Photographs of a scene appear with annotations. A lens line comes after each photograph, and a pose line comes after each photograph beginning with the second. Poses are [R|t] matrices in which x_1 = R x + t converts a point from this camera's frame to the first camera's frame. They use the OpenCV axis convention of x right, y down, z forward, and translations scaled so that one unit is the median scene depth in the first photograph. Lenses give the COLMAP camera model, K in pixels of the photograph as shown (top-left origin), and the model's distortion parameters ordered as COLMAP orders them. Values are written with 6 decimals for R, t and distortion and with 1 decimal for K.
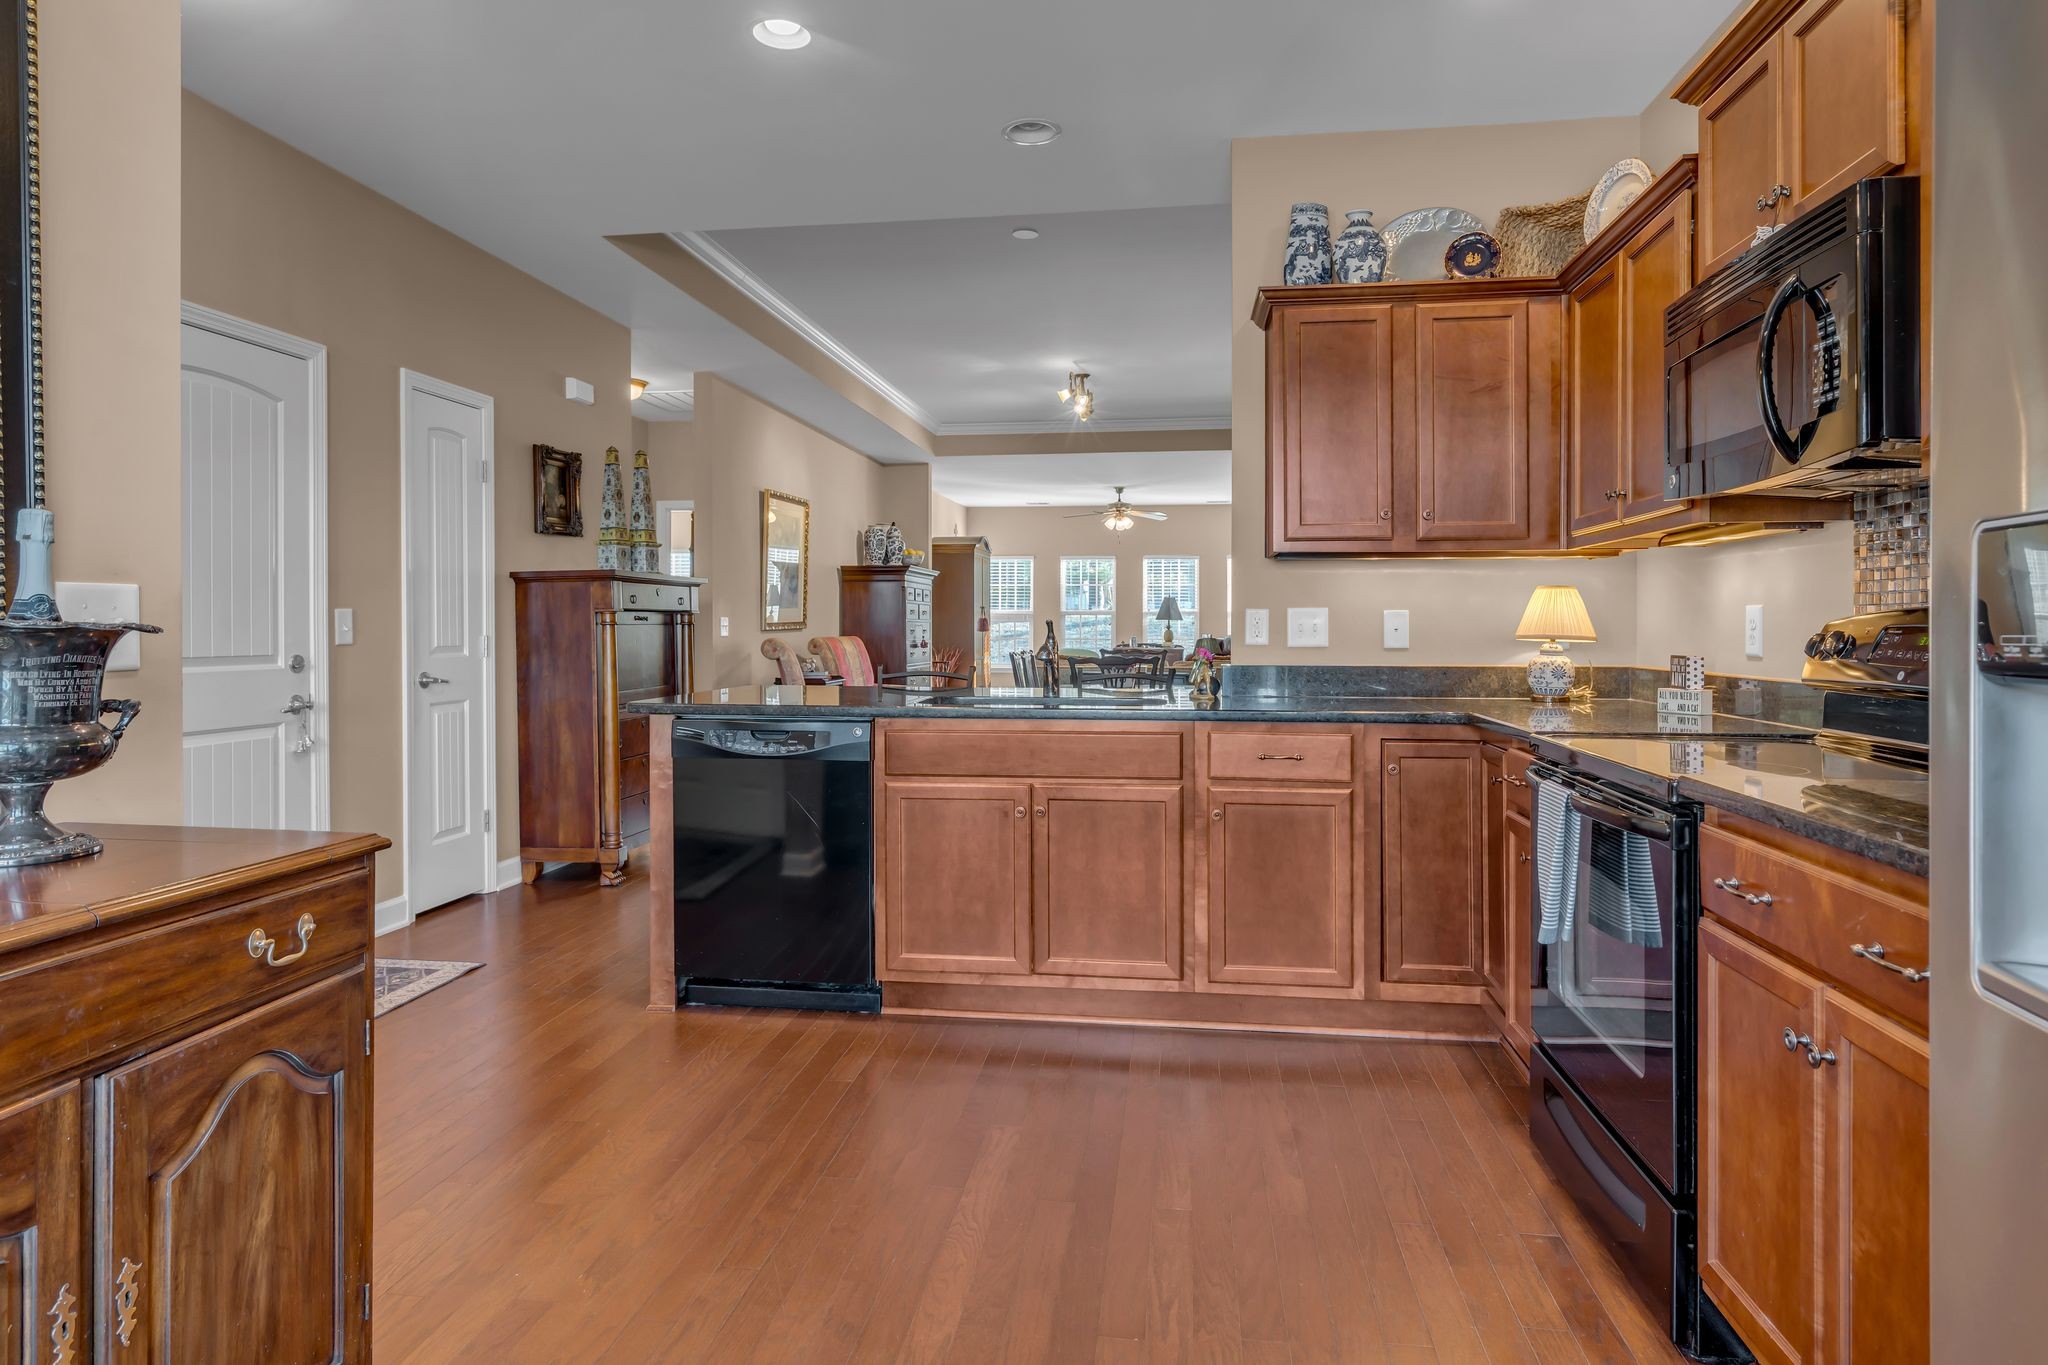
lens RADIAL K [[1146.6, 0, 1018.7], [0, 1146.6, 629.5], [0, 0, 1]] dist [-0.001141, 0.000238]
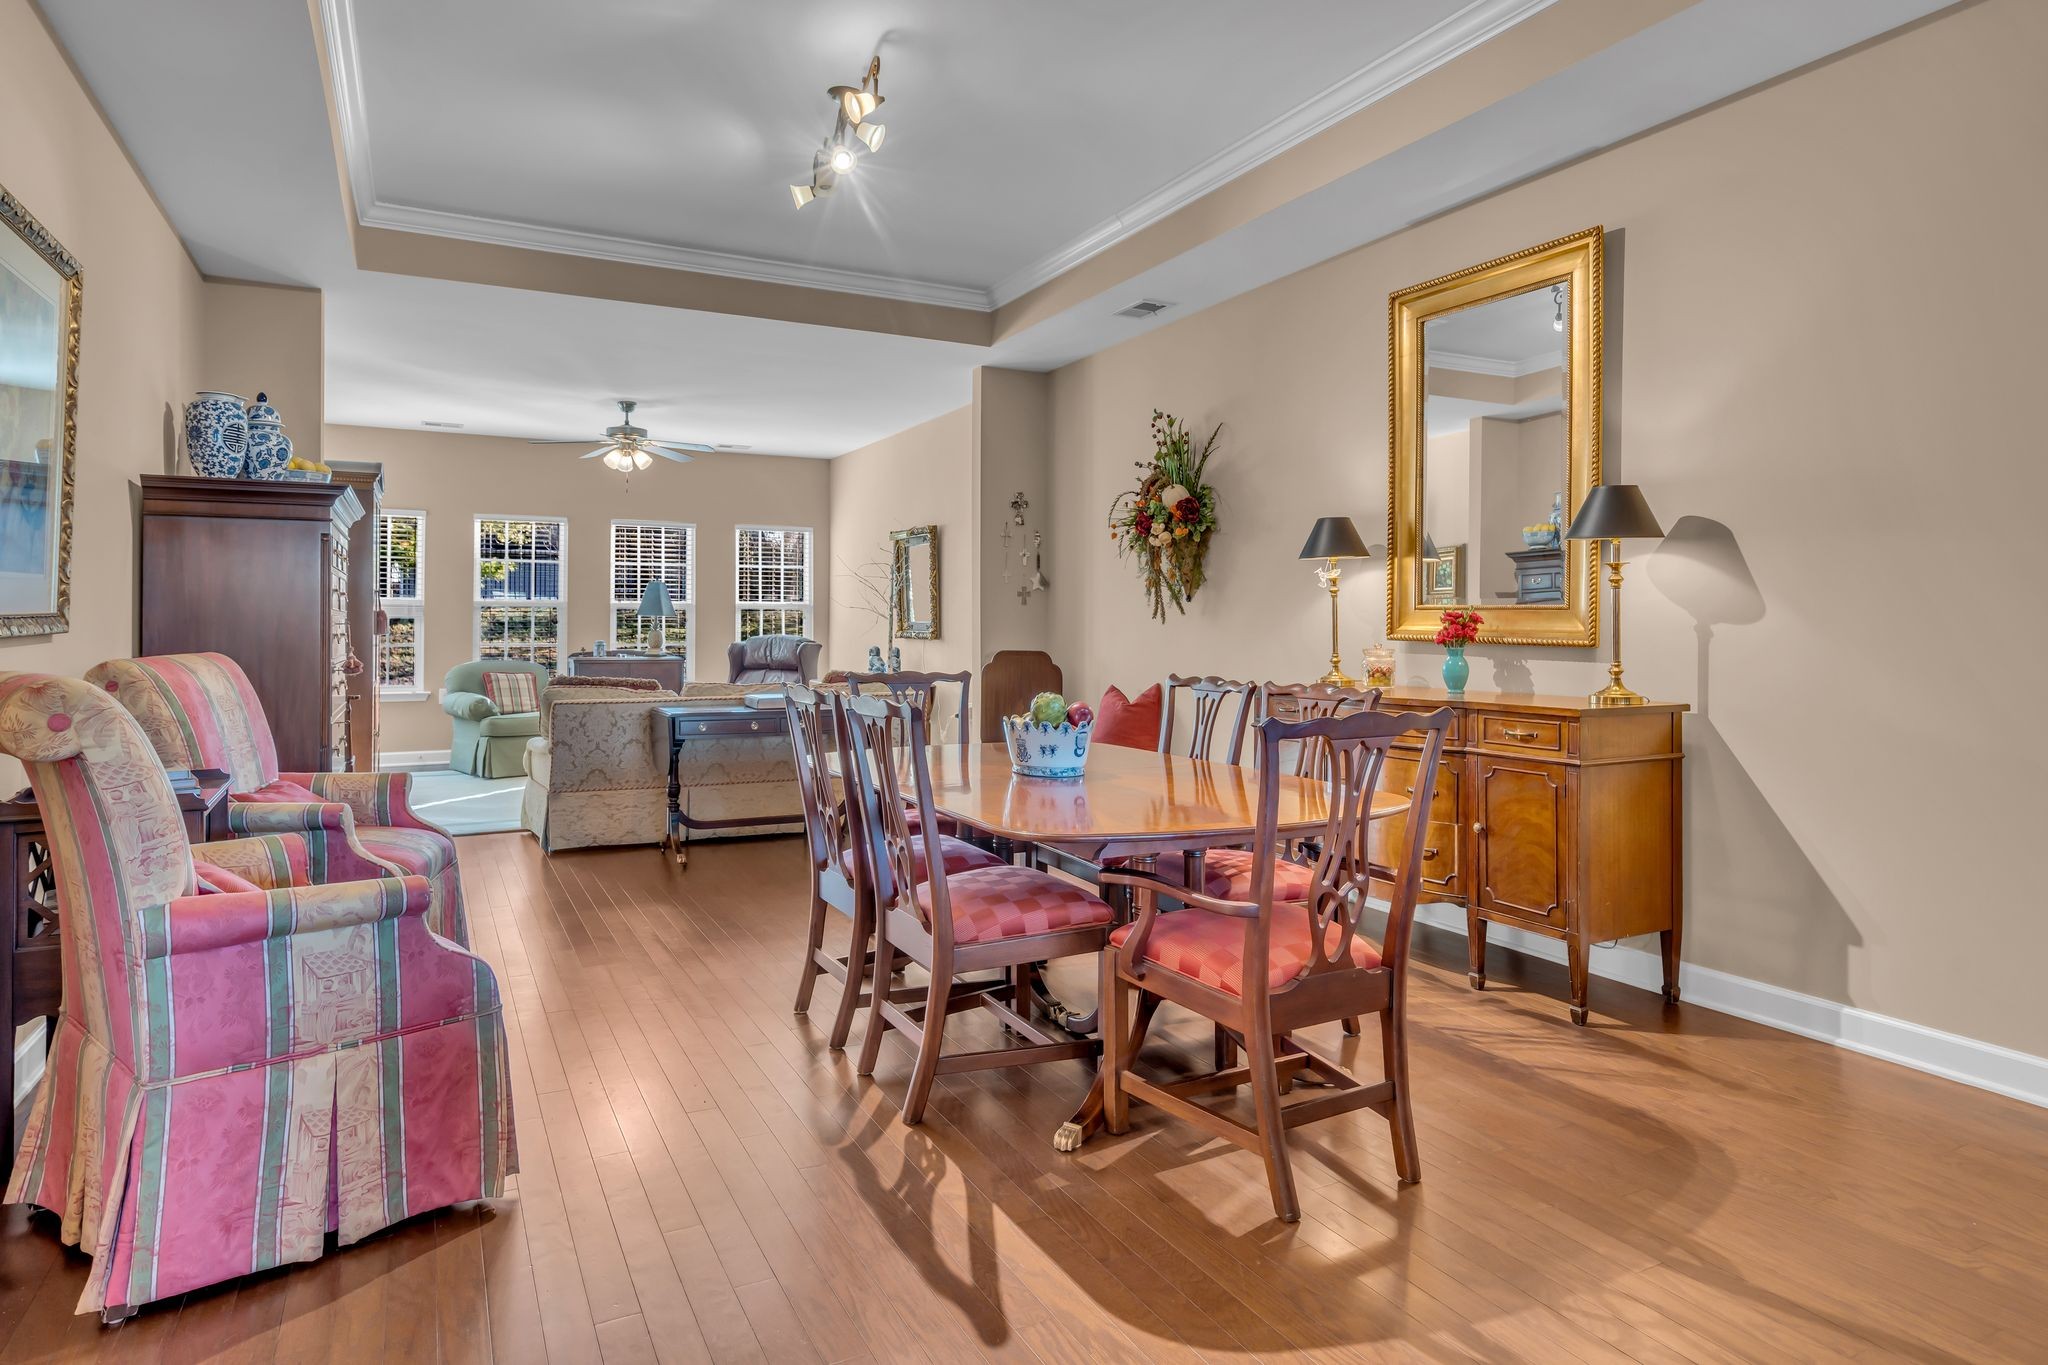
lens RADIAL K [[1146.6, 0, 1018.7], [0, 1146.6, 629.5], [0, 0, 1]] dist [-0.001141, 0.000238]
pose [[0.810912, -0.001422, 0.585167, -0.237112], [0.000405, 0.999998, 0.001869, -0.003804], [-0.585168, -0.001279, 0.810911, 0.839888]]
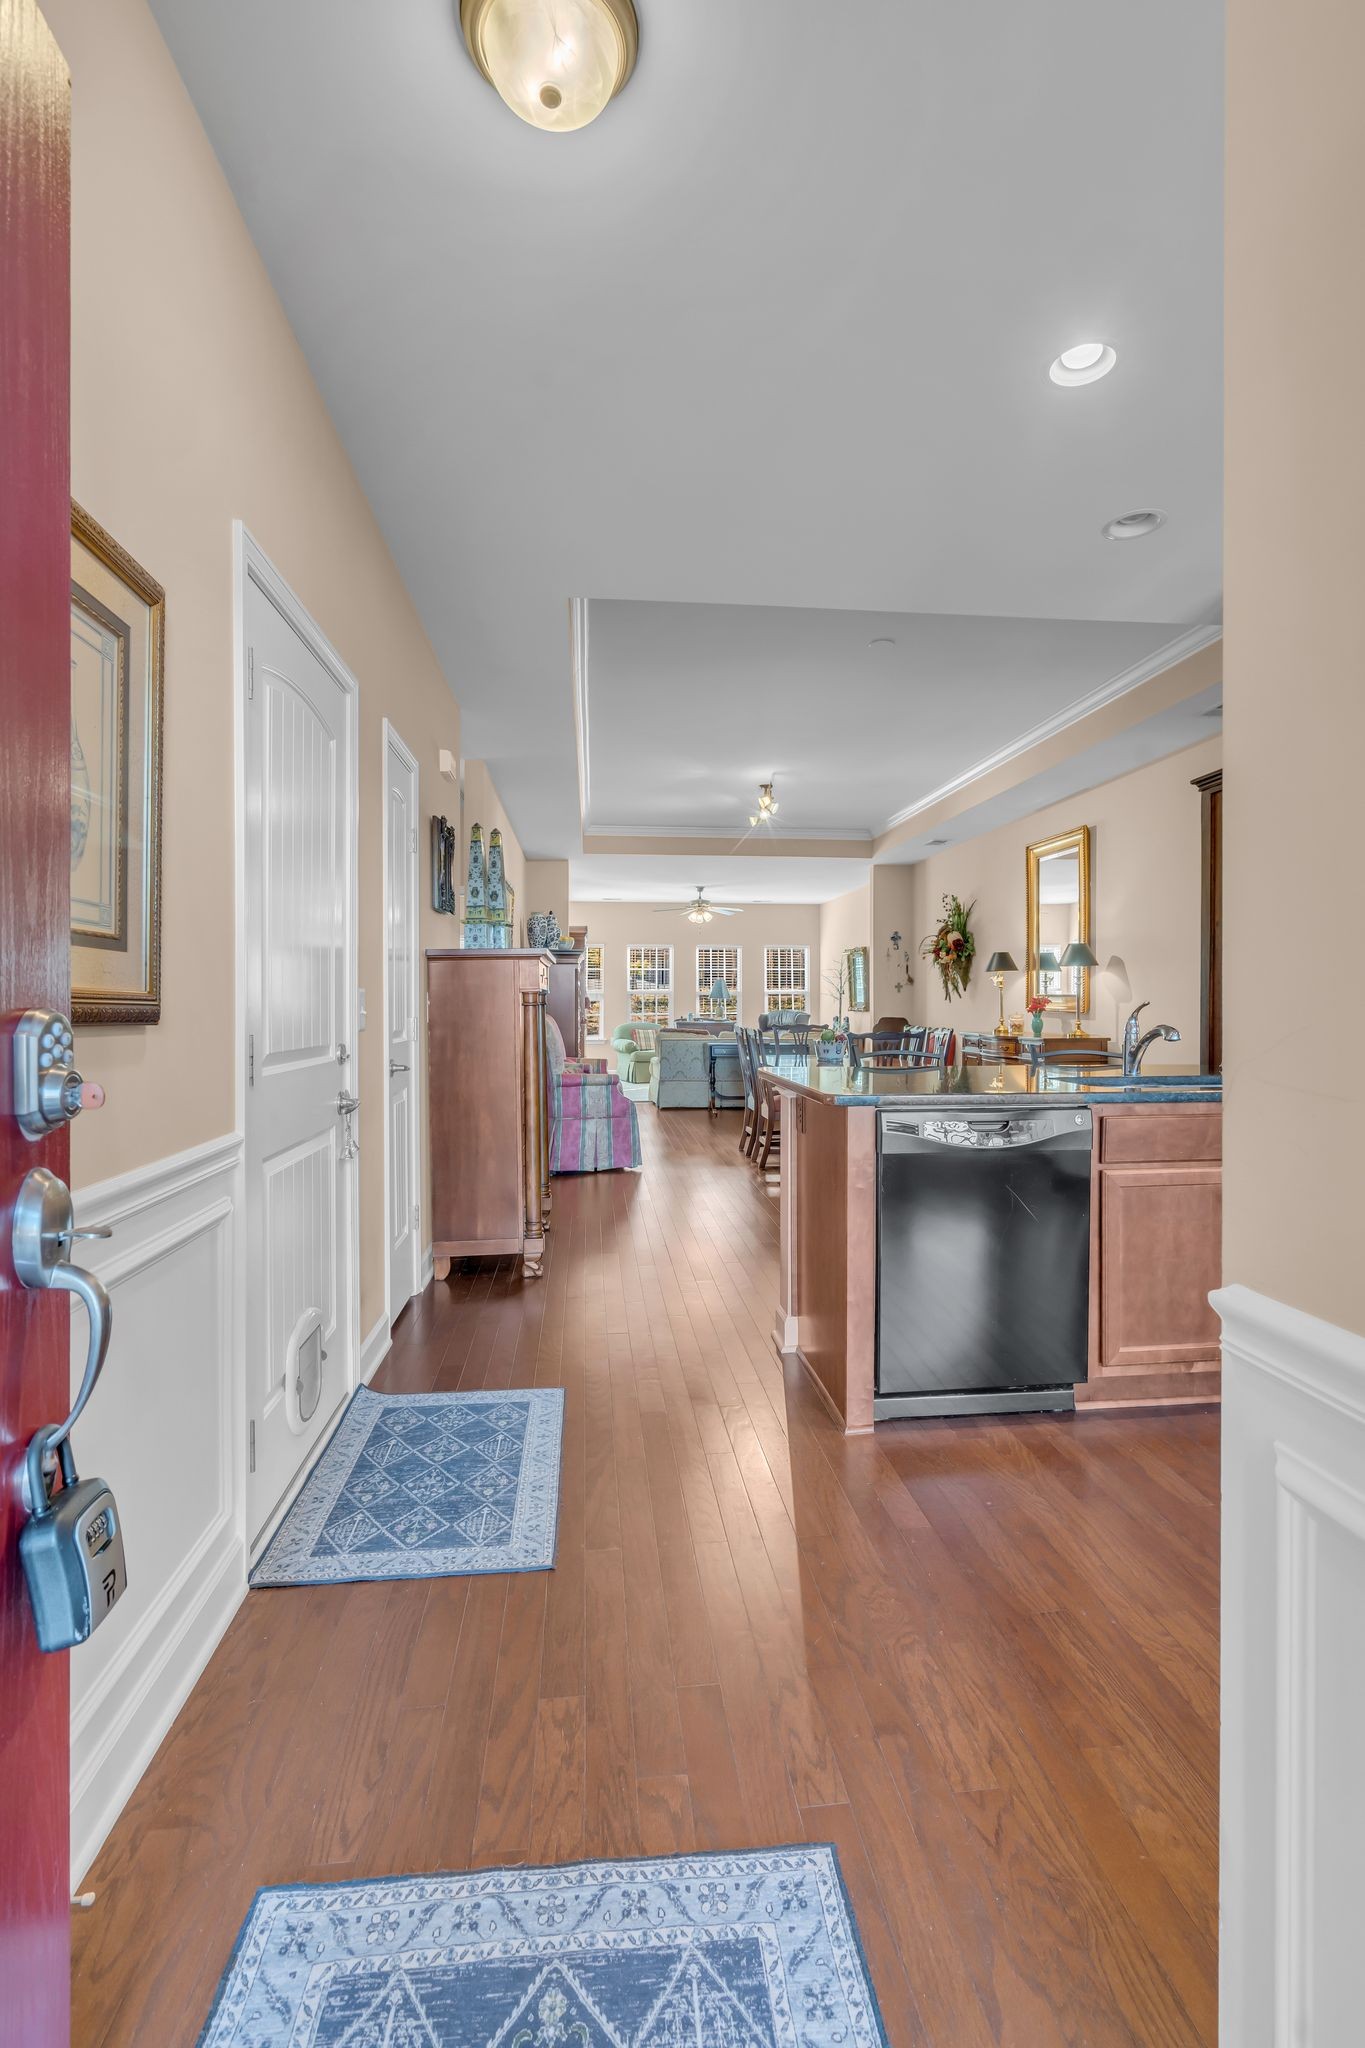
lens RADIAL K [[916.3, 0, 681.5], [0, 916.3, 1004.5], [0, 0, 1]] dist [0.001146, 0.000264]
pose [[0.970401, -0.001658, 0.241492, -0.363201], [0.001930, 0.999998, -0.000893, -0.003520], [-0.241490, 0.001332, 0.970402, 0.191532]]
